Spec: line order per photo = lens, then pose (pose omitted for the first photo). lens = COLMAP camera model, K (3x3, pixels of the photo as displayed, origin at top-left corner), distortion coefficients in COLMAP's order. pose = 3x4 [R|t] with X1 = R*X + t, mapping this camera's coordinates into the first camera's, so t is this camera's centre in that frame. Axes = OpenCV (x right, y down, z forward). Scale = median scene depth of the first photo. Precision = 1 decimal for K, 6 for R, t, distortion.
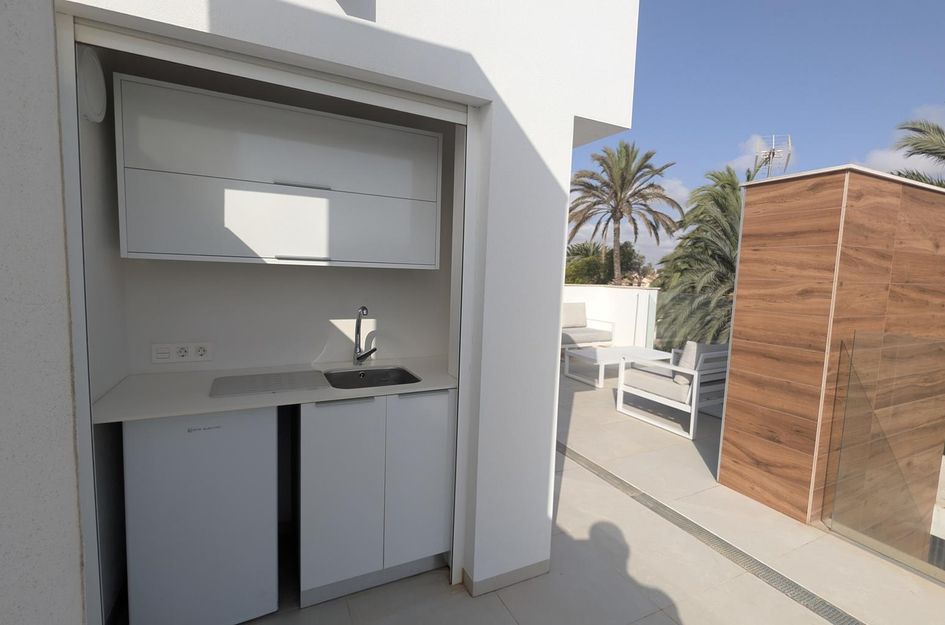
lens RADIAL K [[428.6, 0, 470.0], [0, 428.6, 312.3], [0, 0, 1]] dist [-0.009050, 0.000424]
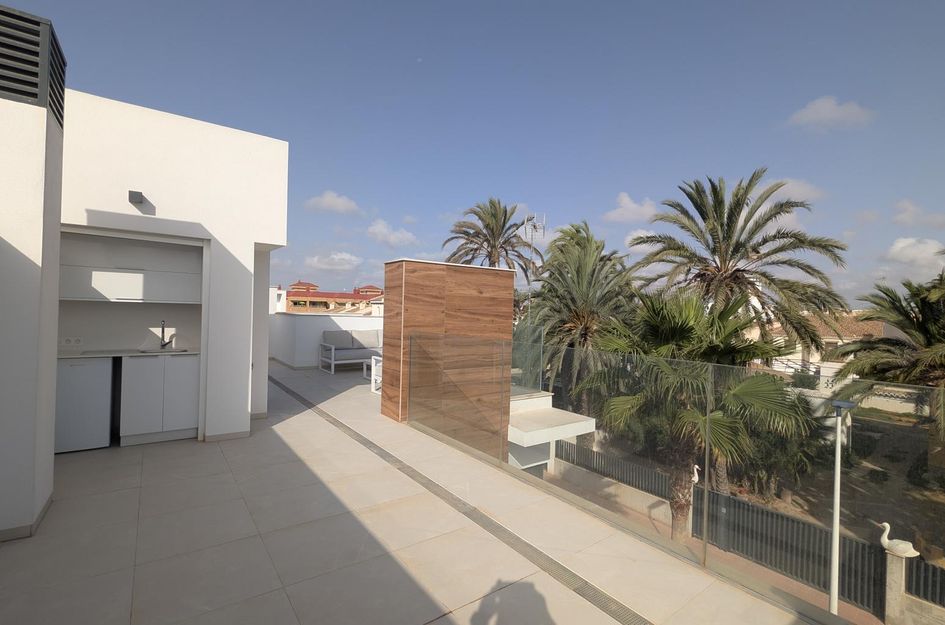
lens RADIAL K [[428.6, 0, 474.4], [0, 428.6, 312.1], [0, 0, 1]] dist [-0.009050, 0.000424]
pose [[0.980763, -0.006331, 0.195099, 0.746216], [0.023509, 0.996030, -0.085860, 0.140806], [-0.193781, 0.088795, 0.977018, -1.220223]]
